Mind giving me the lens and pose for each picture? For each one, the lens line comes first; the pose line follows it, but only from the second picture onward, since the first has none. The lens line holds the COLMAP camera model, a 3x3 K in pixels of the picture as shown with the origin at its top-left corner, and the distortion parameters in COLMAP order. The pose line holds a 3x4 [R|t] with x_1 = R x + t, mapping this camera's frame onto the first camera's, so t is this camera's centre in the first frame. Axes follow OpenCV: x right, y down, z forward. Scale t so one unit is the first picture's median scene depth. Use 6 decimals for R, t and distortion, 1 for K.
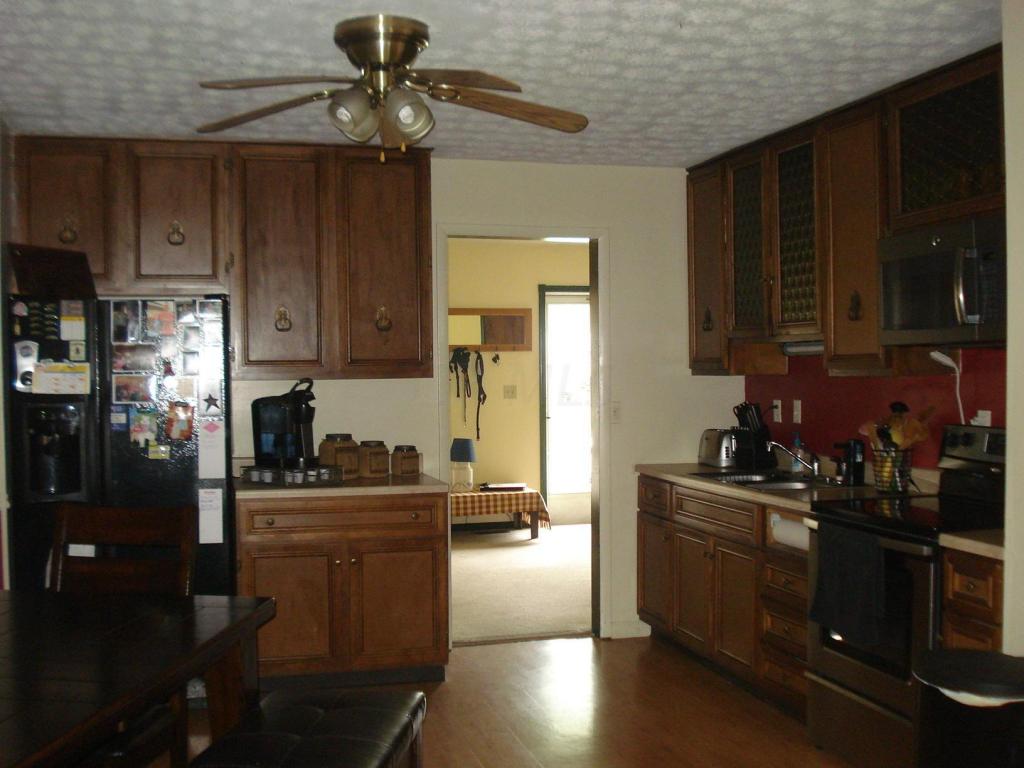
lens RADIAL K [[1164.2, 0, 512.0], [0, 1164.2, 384.0], [0, 0, 1]] dist [-0.059346, -0.129073]
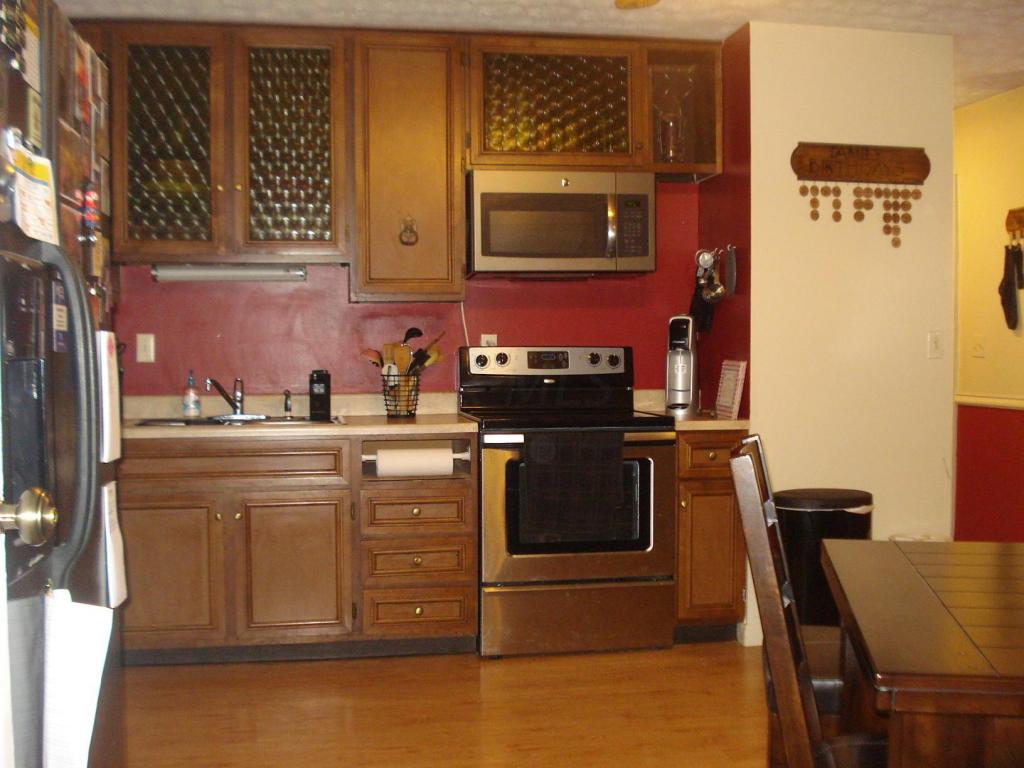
lens RADIAL K [[1164.2, 0, 512.0], [0, 1164.2, 384.0], [0, 0, 1]] dist [-0.059346, -0.129073]
pose [[0.096129, -0.019570, 0.995176, -0.688207], [0.018452, 0.999670, 0.017876, 0.048079], [-0.995198, 0.016644, 0.096459, 0.795435]]
